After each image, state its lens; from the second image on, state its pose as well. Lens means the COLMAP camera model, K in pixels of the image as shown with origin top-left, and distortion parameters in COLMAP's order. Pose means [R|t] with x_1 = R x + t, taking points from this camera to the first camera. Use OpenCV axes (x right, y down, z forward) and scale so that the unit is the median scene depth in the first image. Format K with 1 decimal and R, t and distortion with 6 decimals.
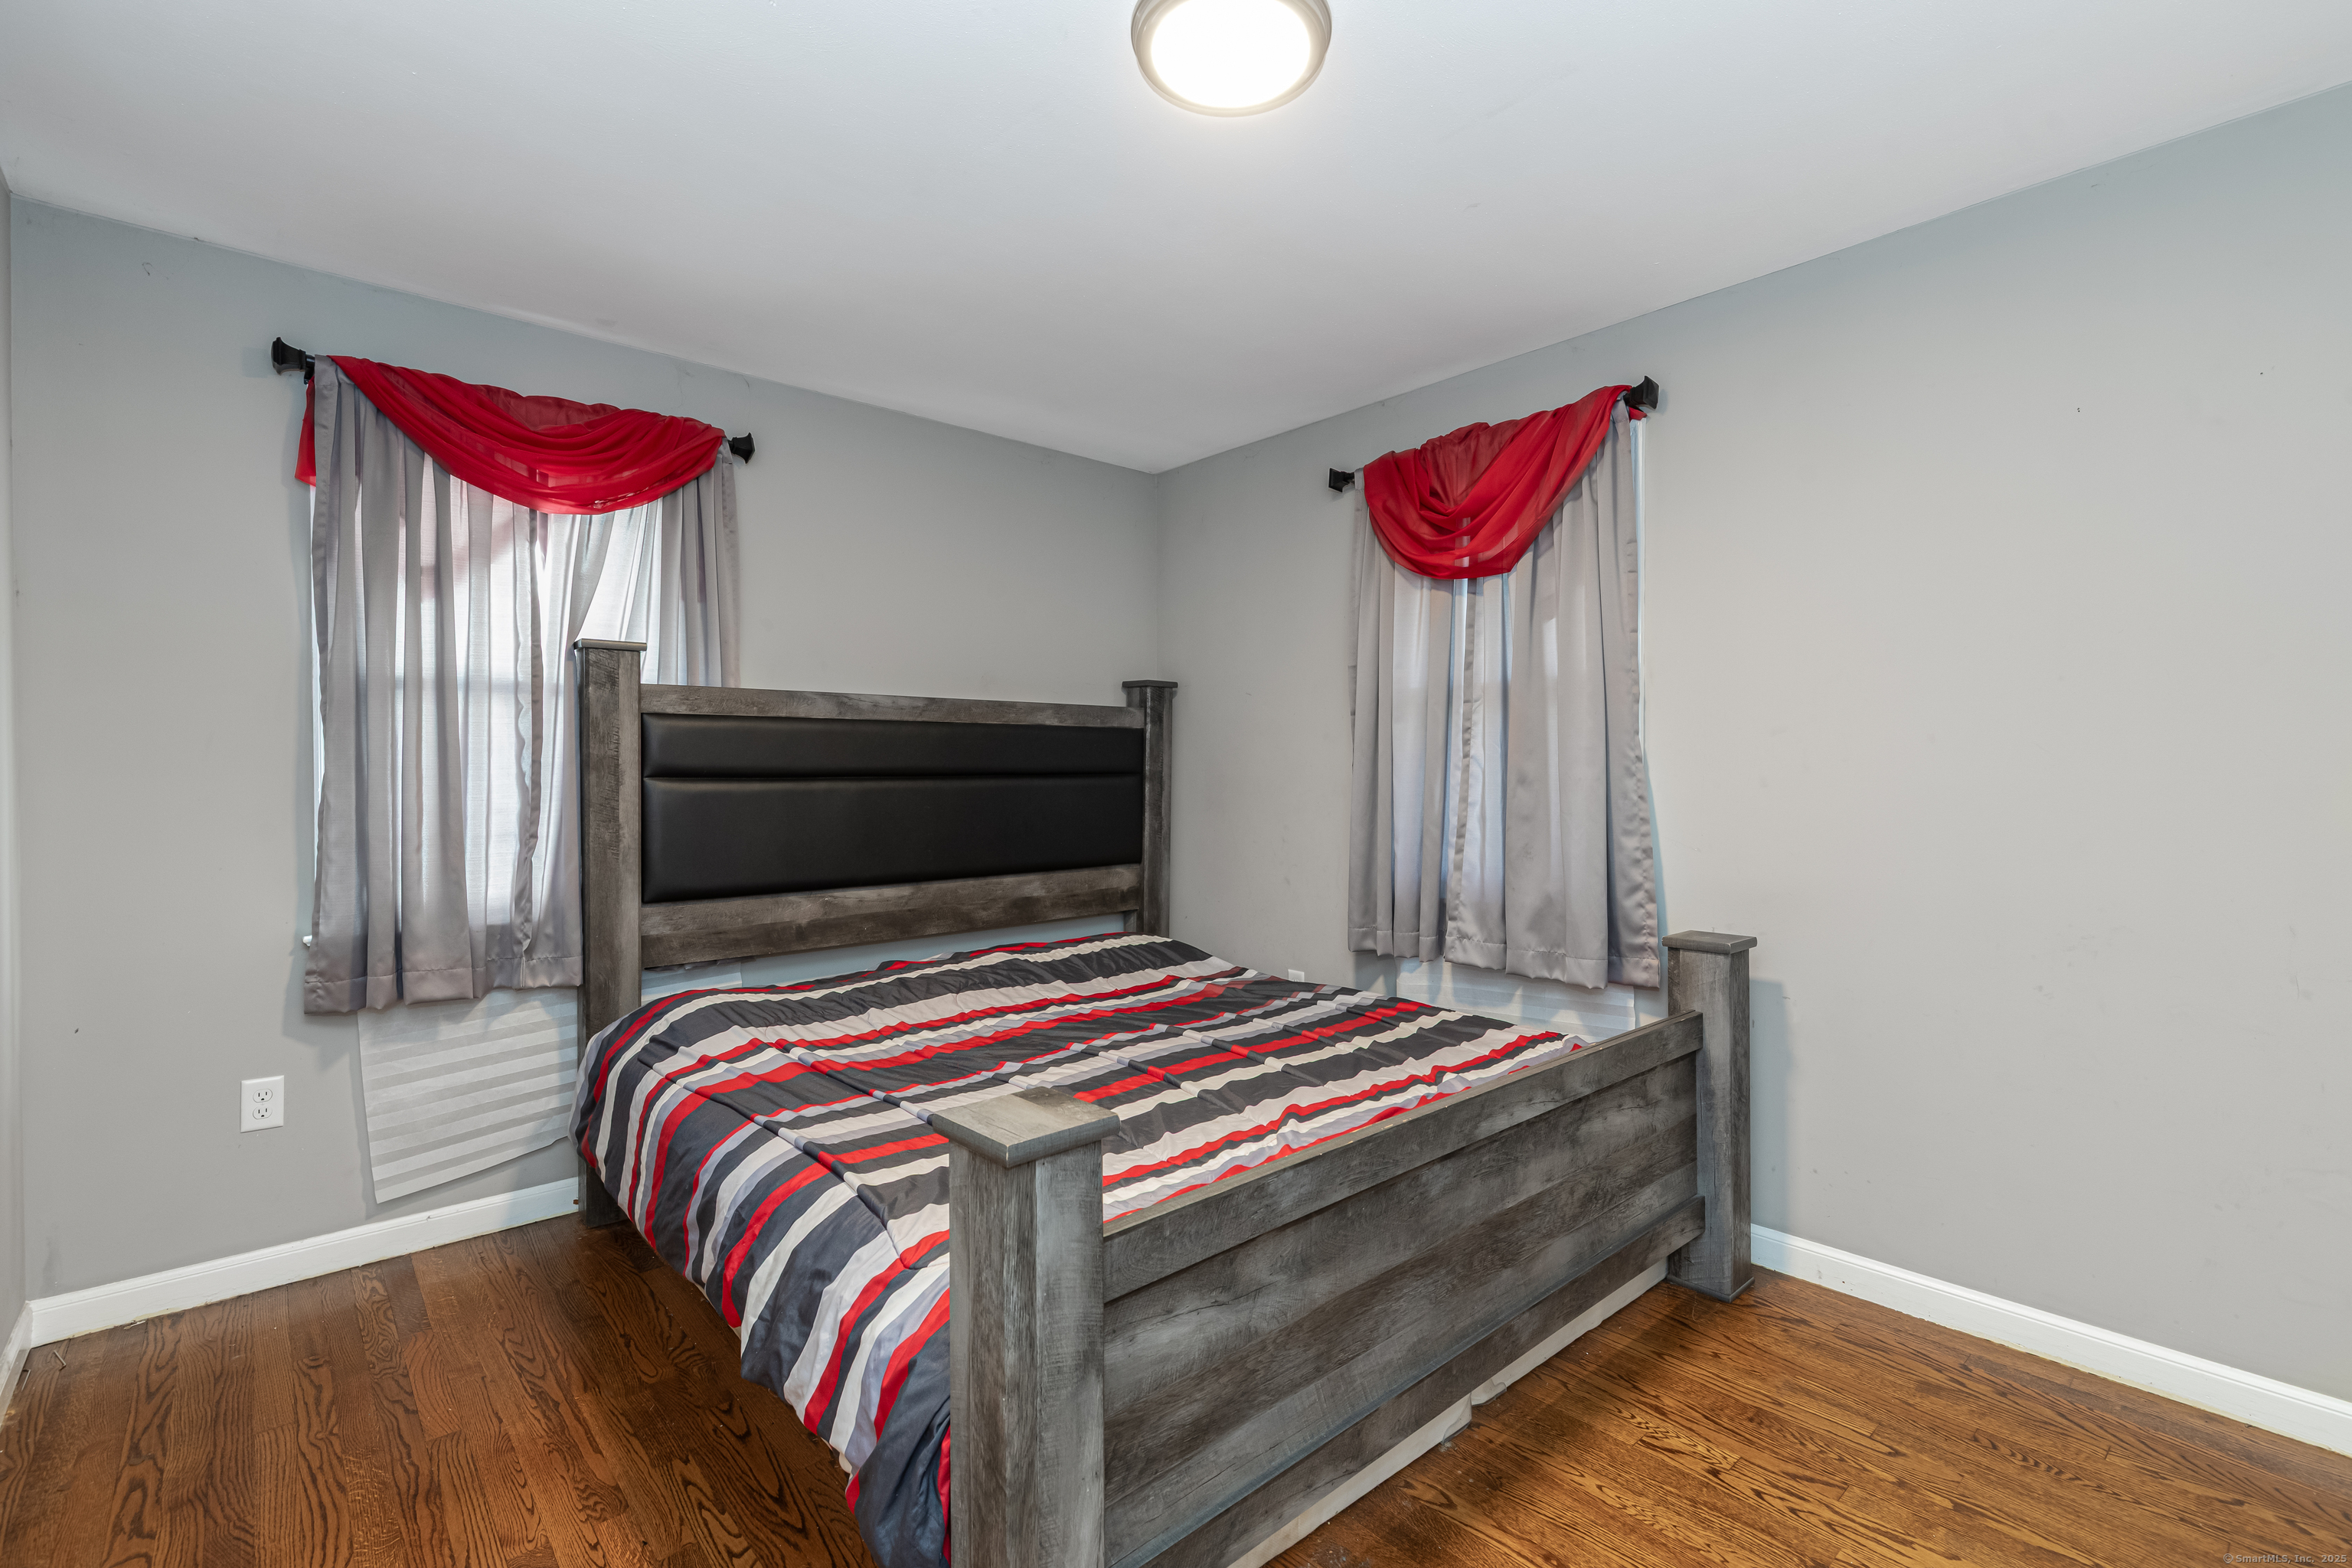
lens RADIAL K [[1065.4, 0, 1179.5], [0, 1065.4, 777.7], [0, 0, 1]] dist [0.016347, -0.000223]
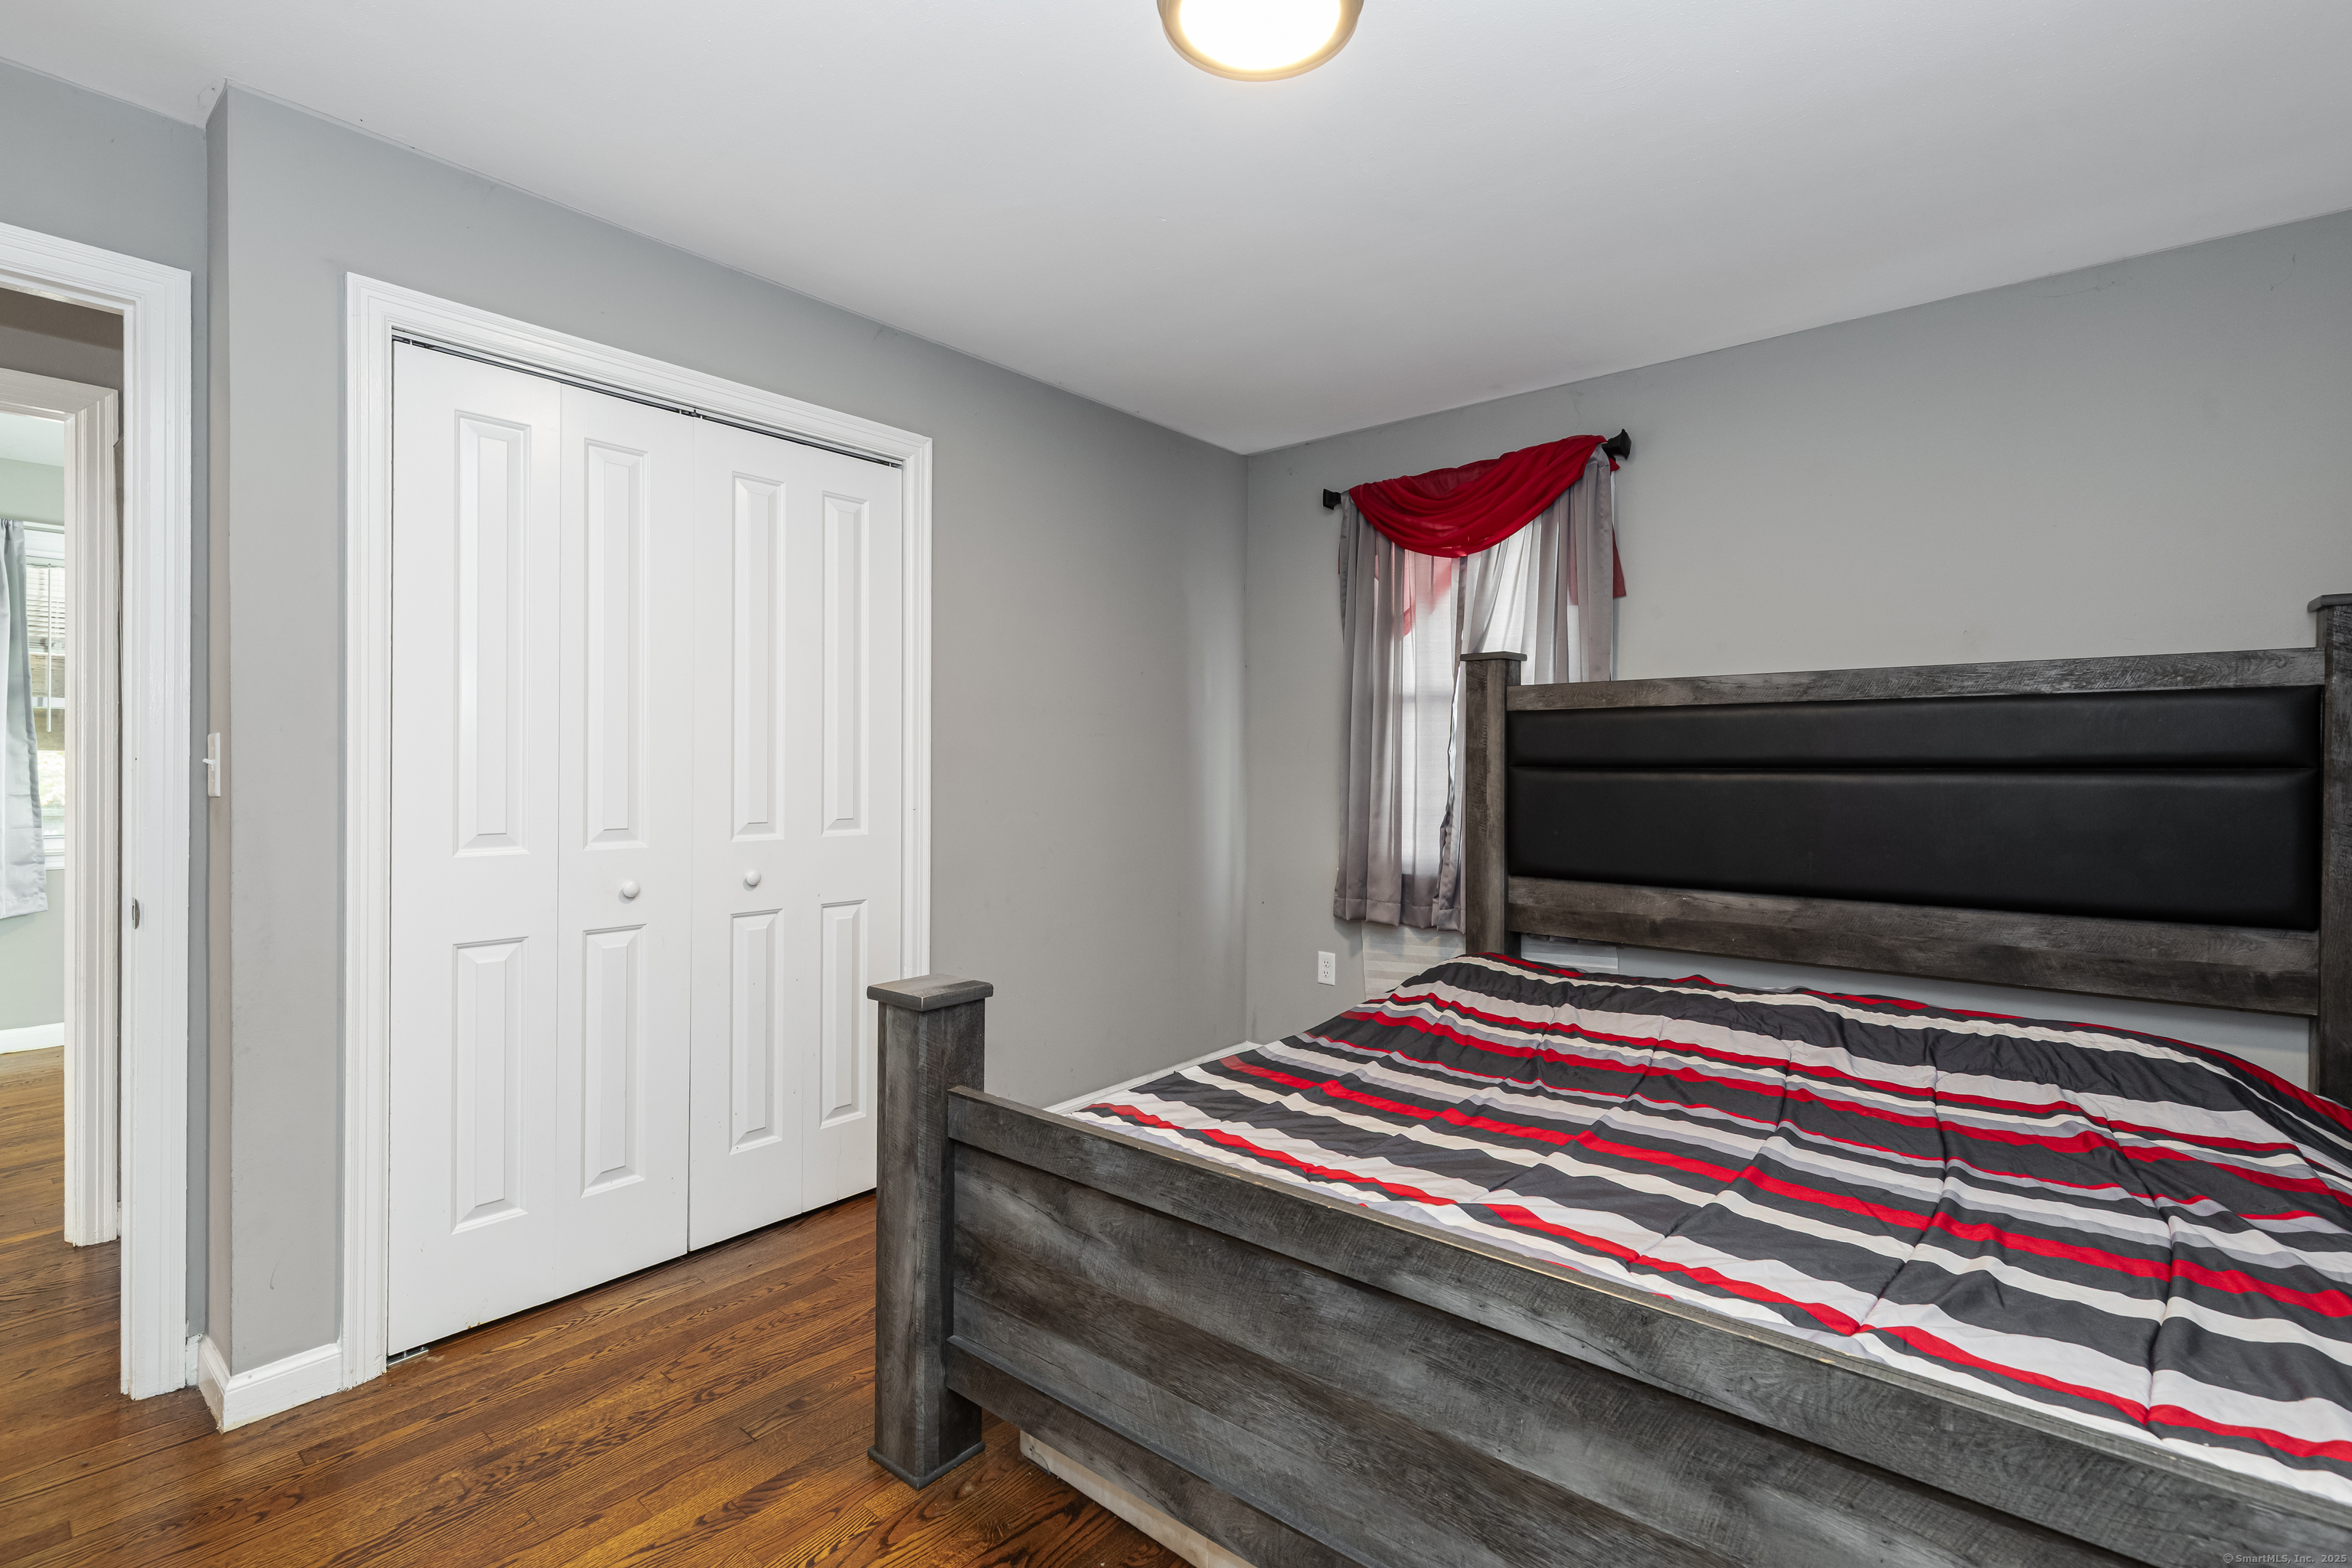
lens RADIAL K [[1072.0, 0, 1175.5], [0, 1072.0, 756.1], [0, 0, 1]] dist [0.006178, 0.000042]
pose [[0.134152, -0.004726, -0.990950, 0.669714], [-0.008155, 0.999950, -0.005873, -0.002315], [0.990927, 0.008869, 0.134106, 0.536100]]
